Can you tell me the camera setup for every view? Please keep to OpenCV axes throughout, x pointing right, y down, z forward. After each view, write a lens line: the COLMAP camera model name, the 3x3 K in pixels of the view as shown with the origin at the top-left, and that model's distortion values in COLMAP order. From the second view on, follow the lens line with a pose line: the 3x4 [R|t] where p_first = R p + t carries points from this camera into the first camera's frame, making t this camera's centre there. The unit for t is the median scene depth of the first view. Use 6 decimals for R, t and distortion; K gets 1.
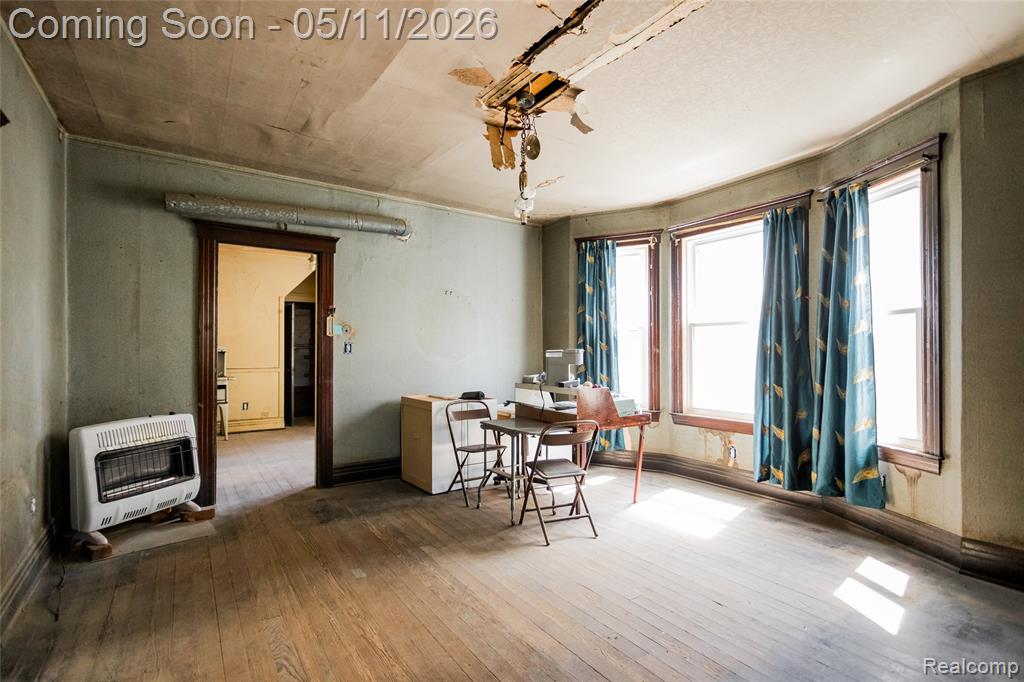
lens RADIAL K [[489.3, 0, 514.2], [0, 489.3, 346.1], [0, 0, 1]] dist [0.001494, 0.000161]
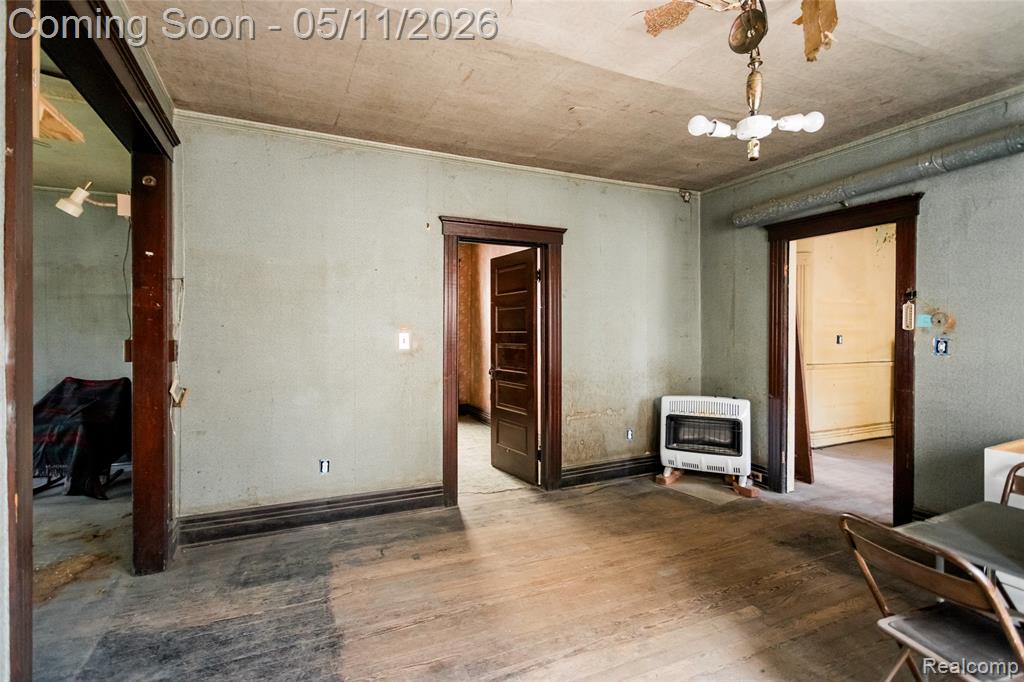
lens RADIAL K [[493.2, 0, 511.0], [0, 493.2, 332.6], [0, 0, 1]] dist [0.000253, 0.000767]
pose [[-0.180445, 0.003901, -0.983577, 0.598216], [0.006856, 0.999973, 0.002708, -0.029018], [0.983561, -0.006255, -0.180466, 0.700768]]
